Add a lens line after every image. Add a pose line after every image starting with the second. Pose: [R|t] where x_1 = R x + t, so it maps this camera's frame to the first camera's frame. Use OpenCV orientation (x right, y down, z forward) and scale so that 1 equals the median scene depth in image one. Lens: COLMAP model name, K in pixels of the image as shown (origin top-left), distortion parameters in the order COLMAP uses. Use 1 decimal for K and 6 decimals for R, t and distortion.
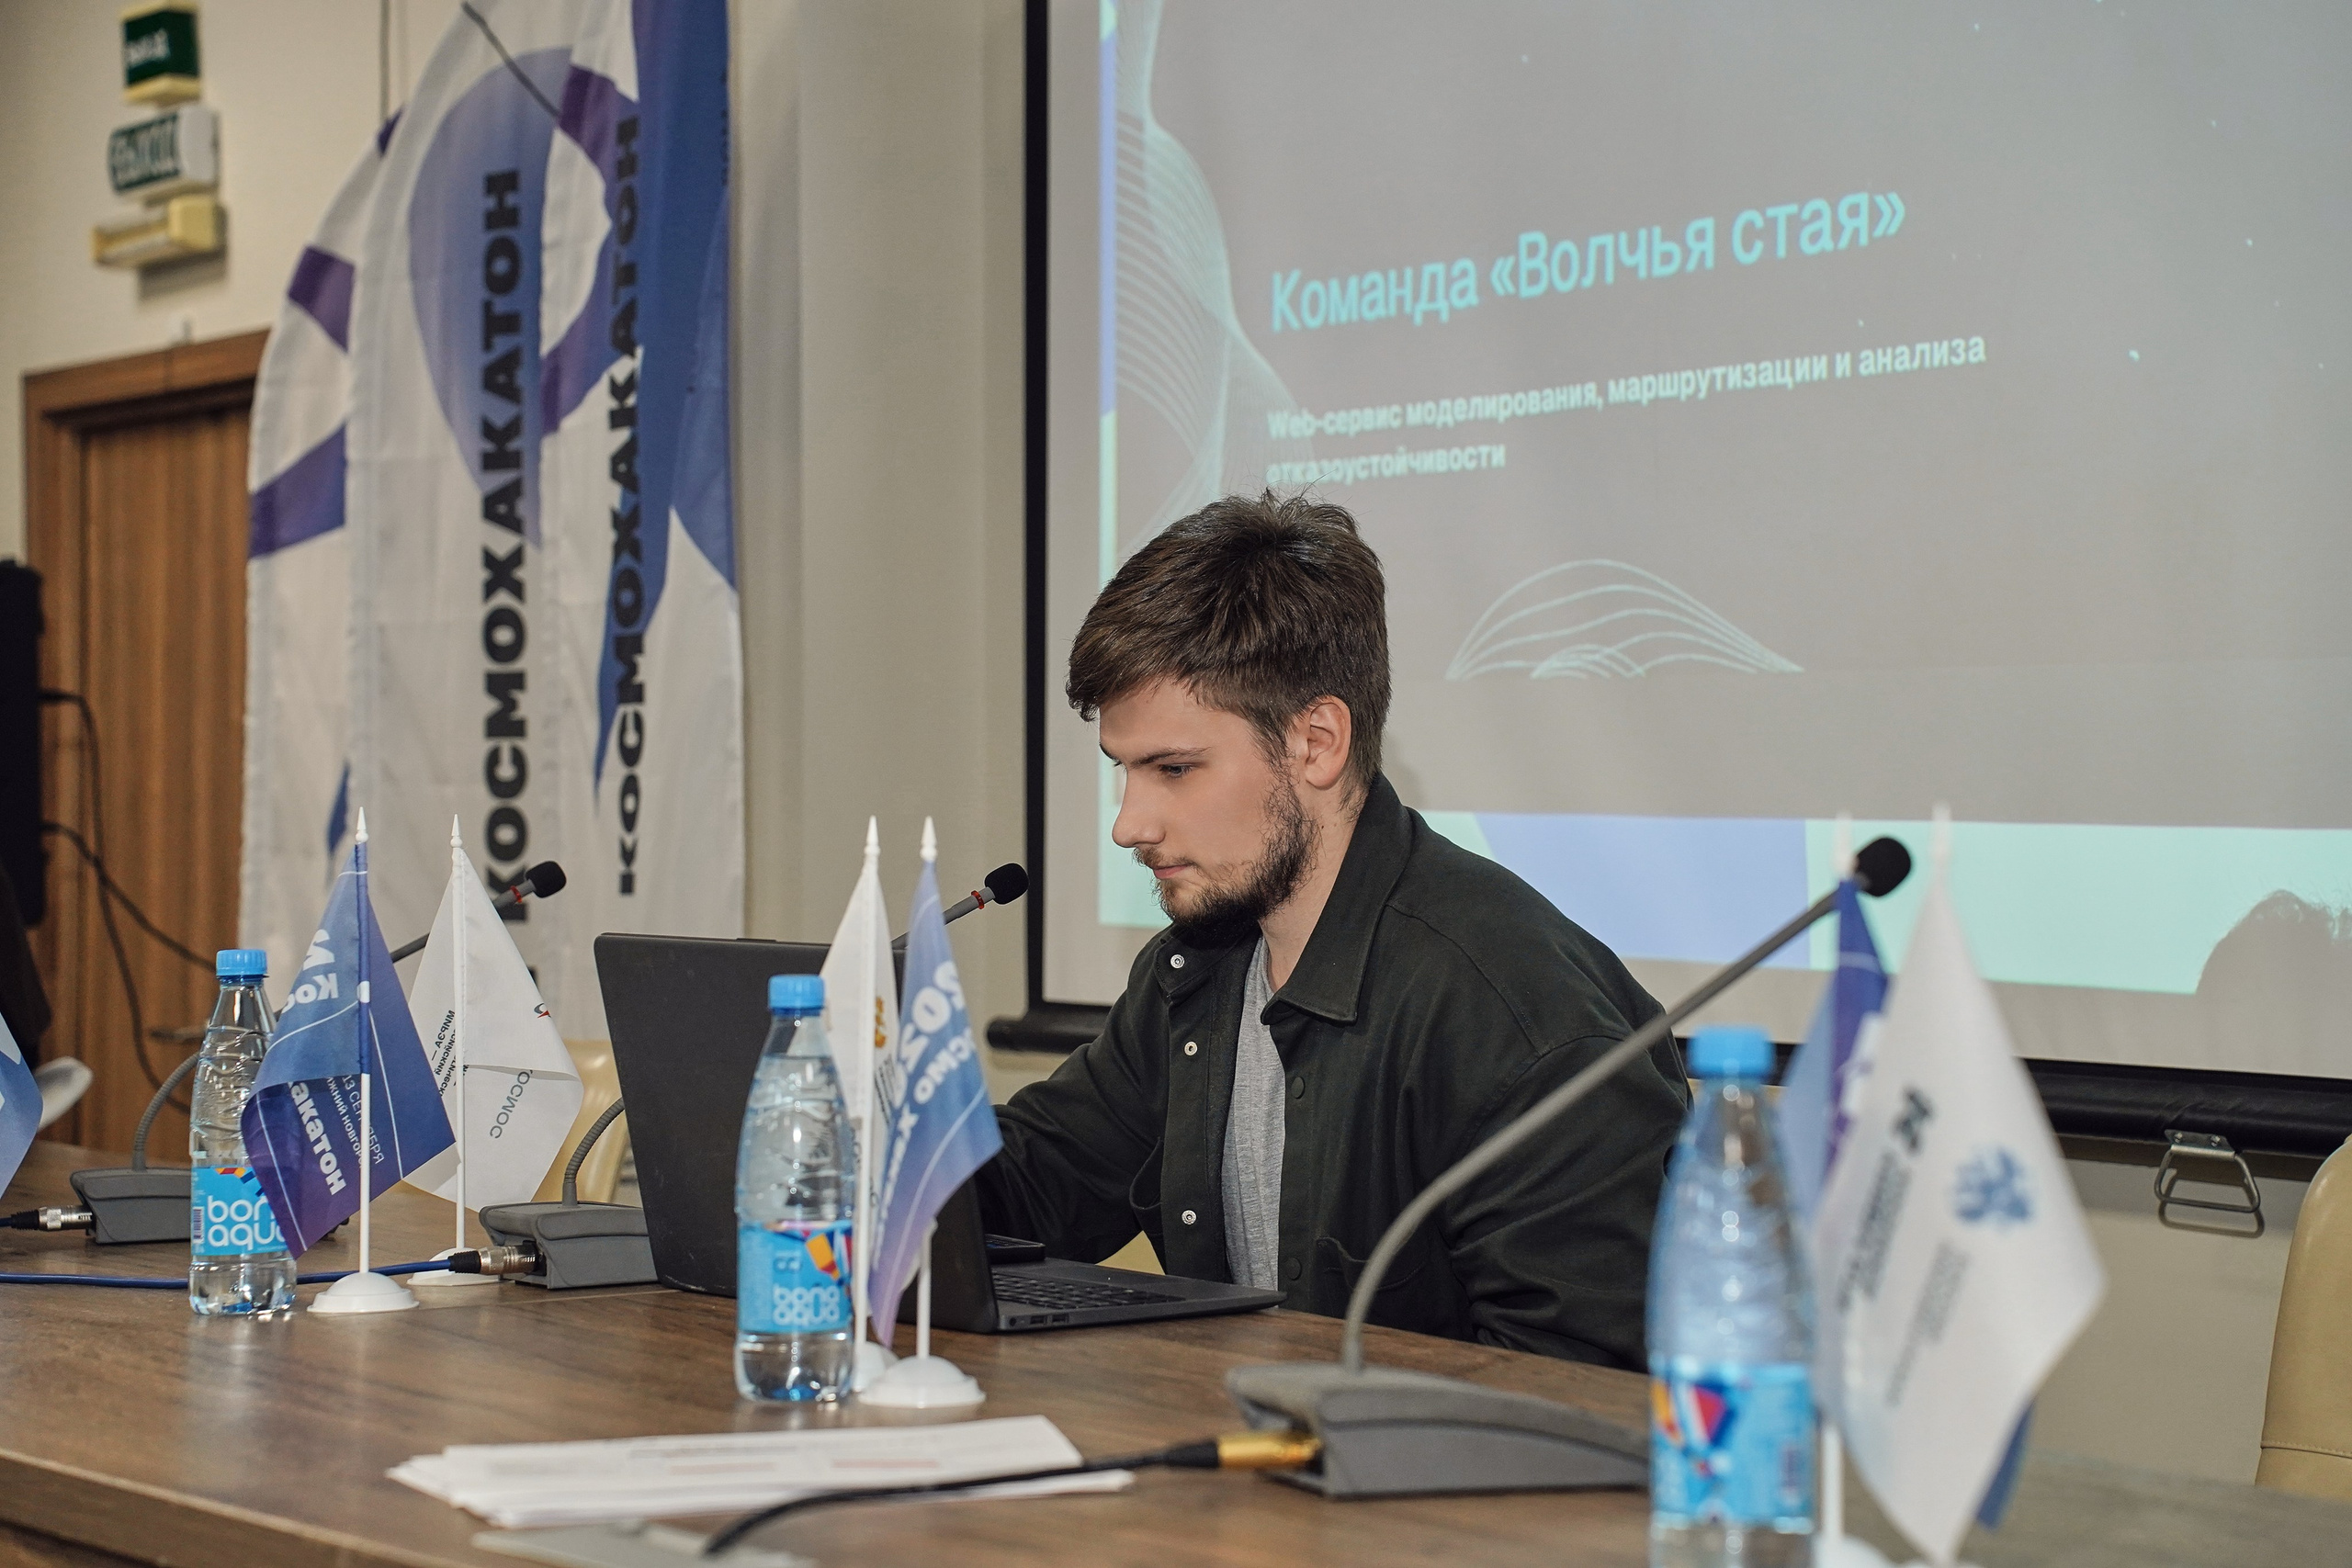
lens RADIAL K [[4831.9, 0, 1176.0], [0, 4831.9, 784.0], [0, 0, 1]] dist [0.569804, 0.514976]
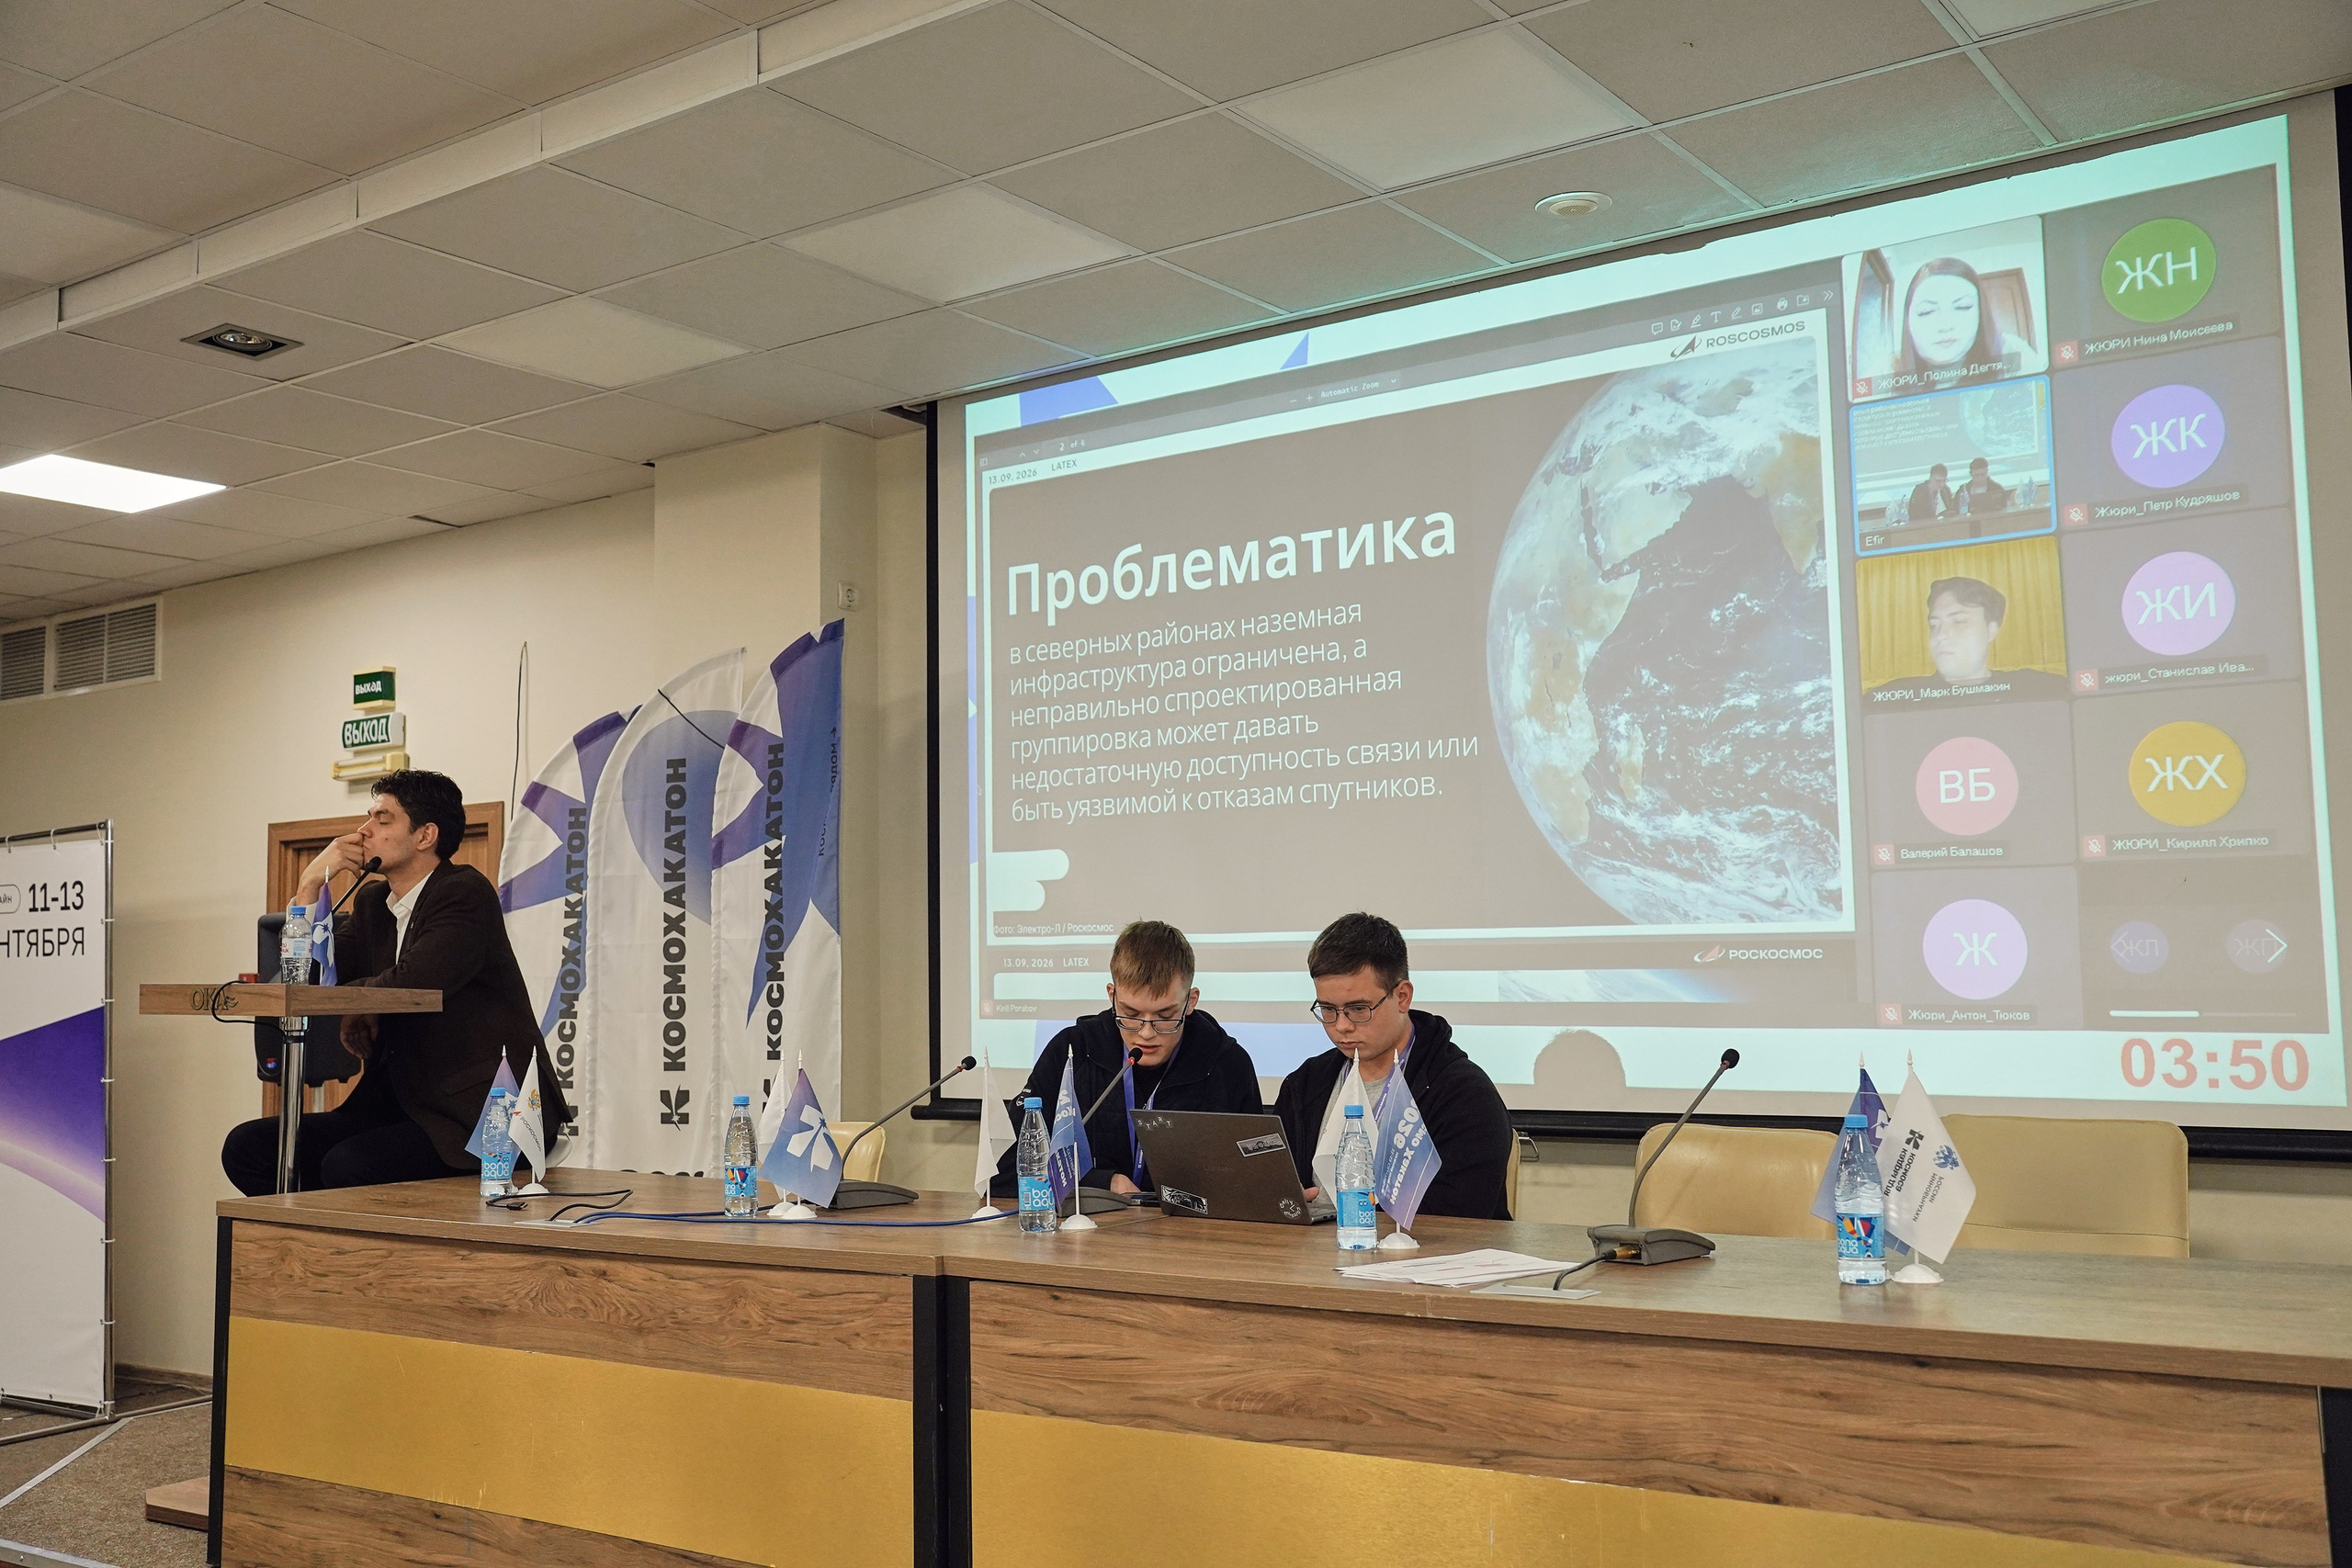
lens RADIAL K [[2208.8, 0, 1176.0], [0, 2208.8, 784.0], [0, 0, 1]] dist [-0.014414, 0.024763]
pose [[0.929625, 0.014727, 0.368213, -0.334160], [0.015187, 0.996821, -0.078213, -0.025220], [-0.368194, 0.078301, 0.926446, -0.103689]]
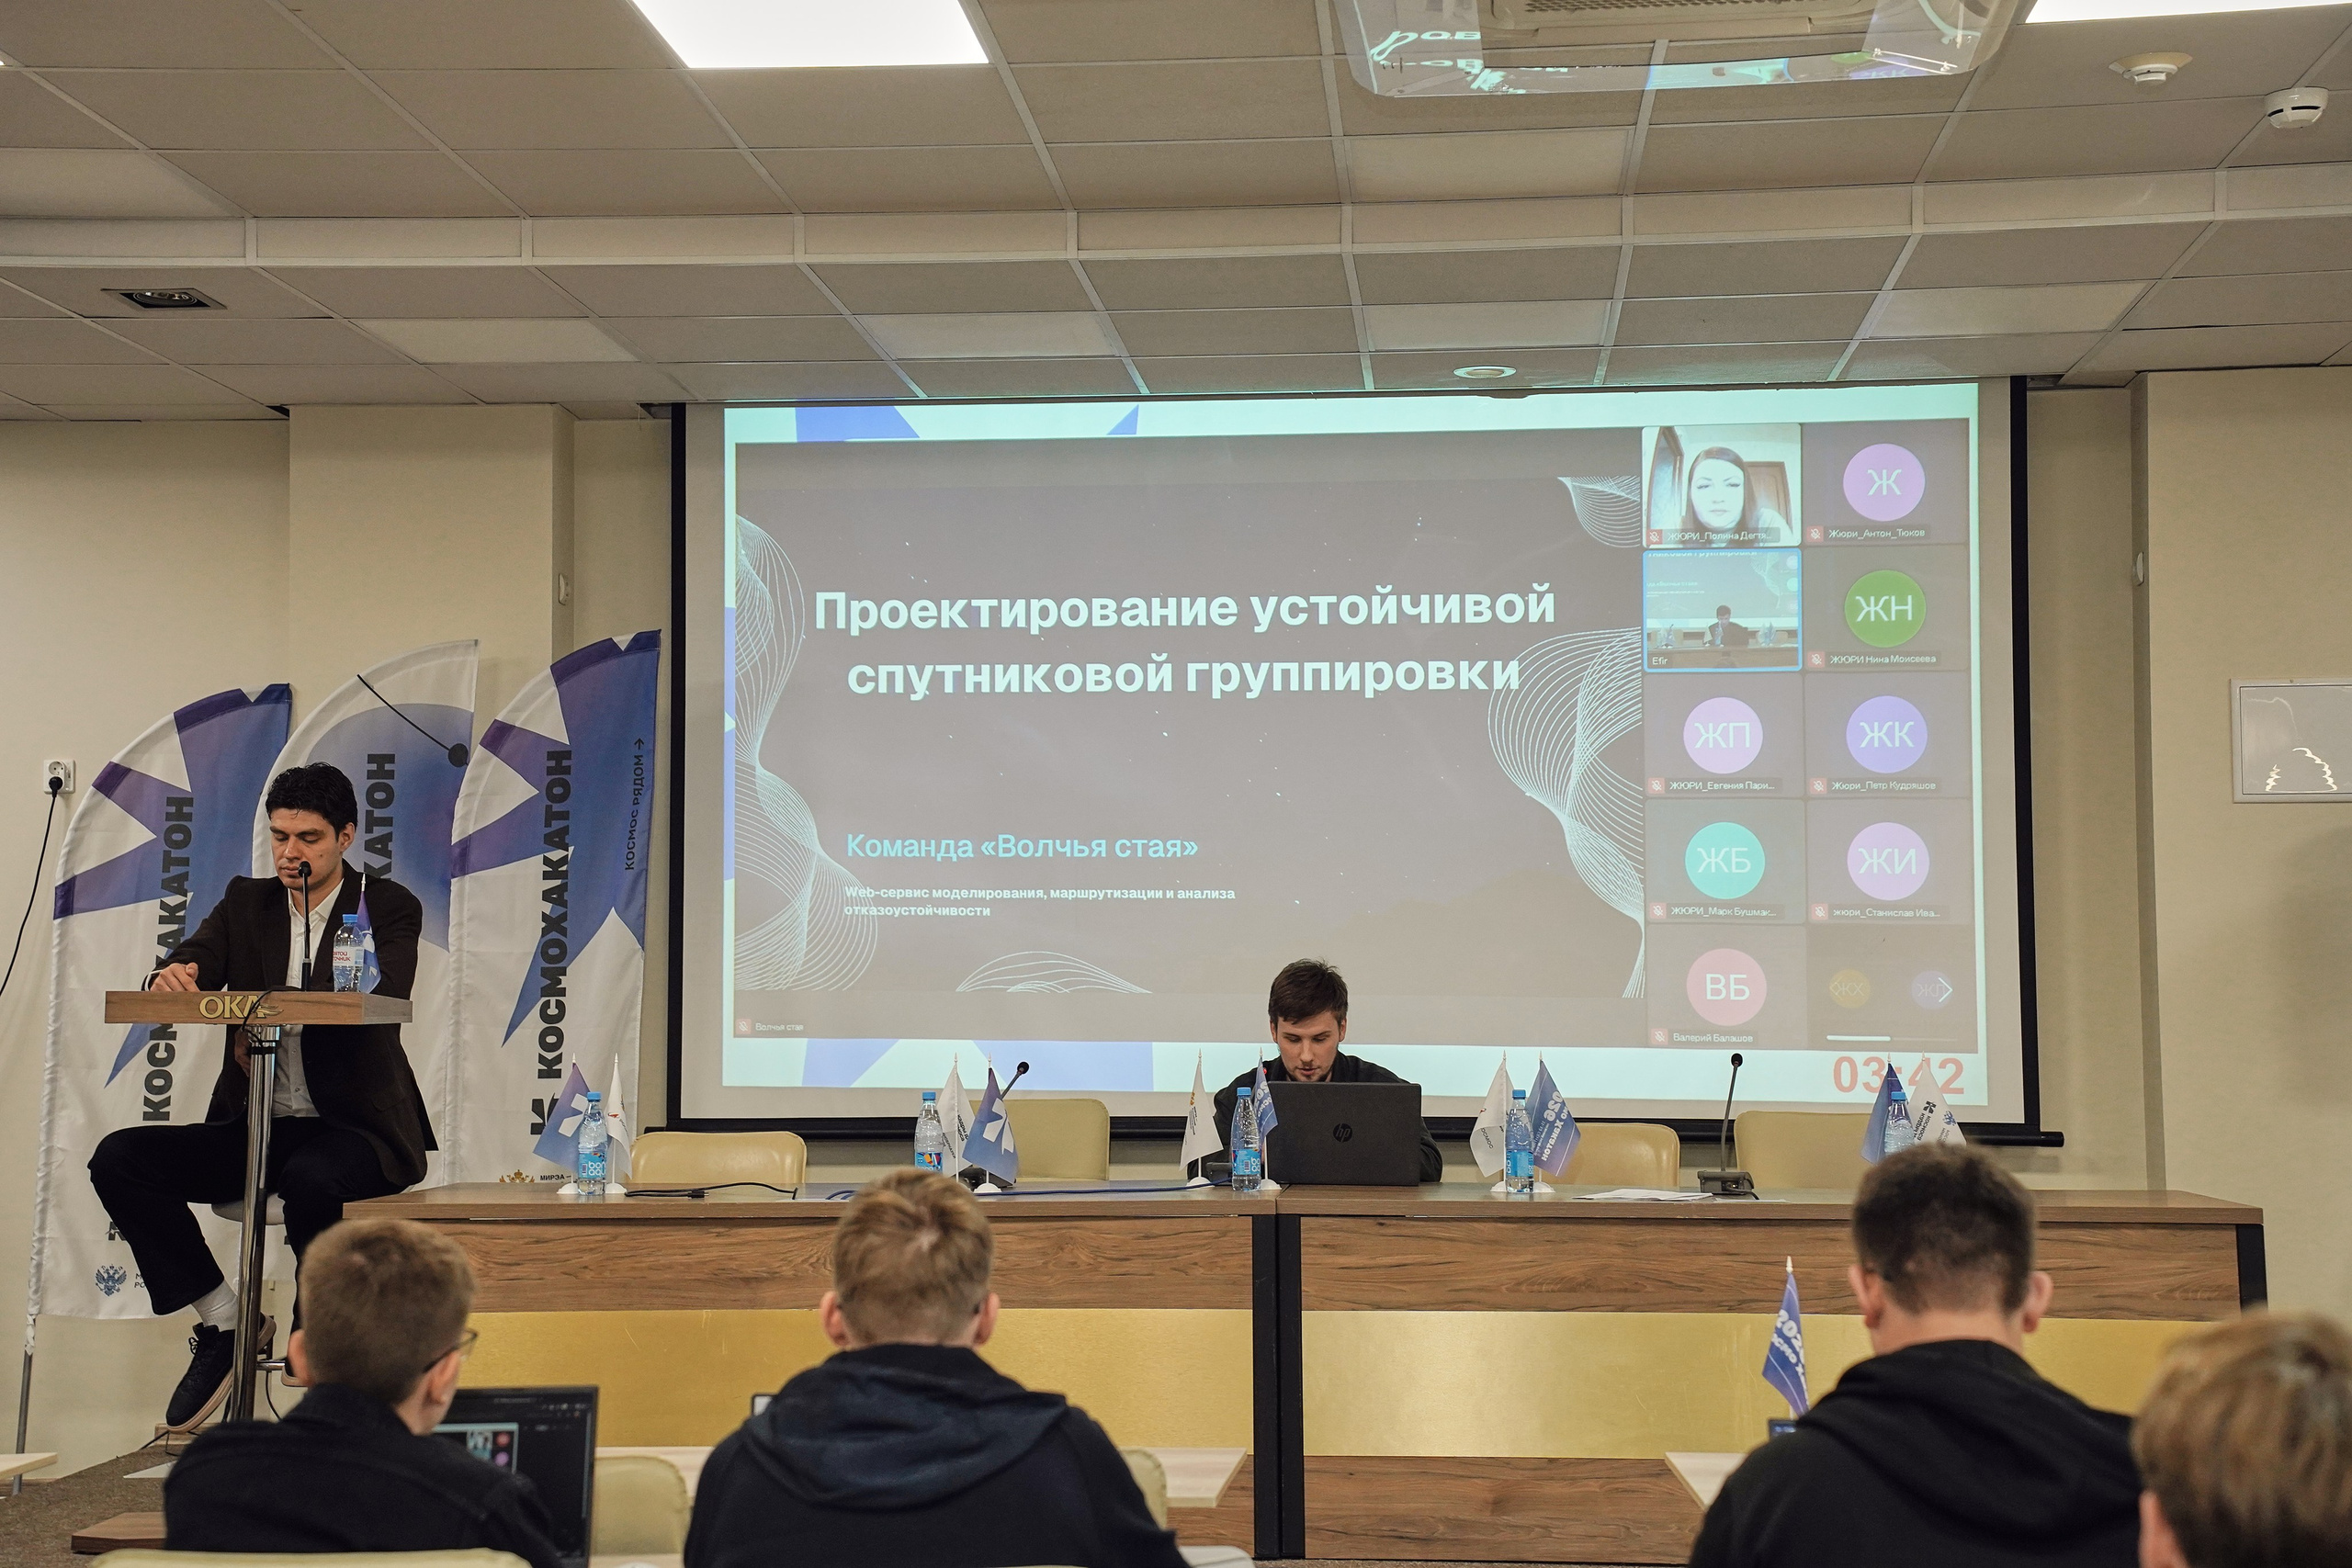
lens RADIAL K [[3651.3, 0, 1176.0], [0, 3651.3, 784.0], [0, 0, 1]] dist [0.281091, -0.009513]
pose [[0.607565, 0.046286, 0.792921, -1.345642], [-0.004720, 0.998493, -0.054669, -0.023165], [-0.794256, 0.029473, 0.606868, -0.319563]]
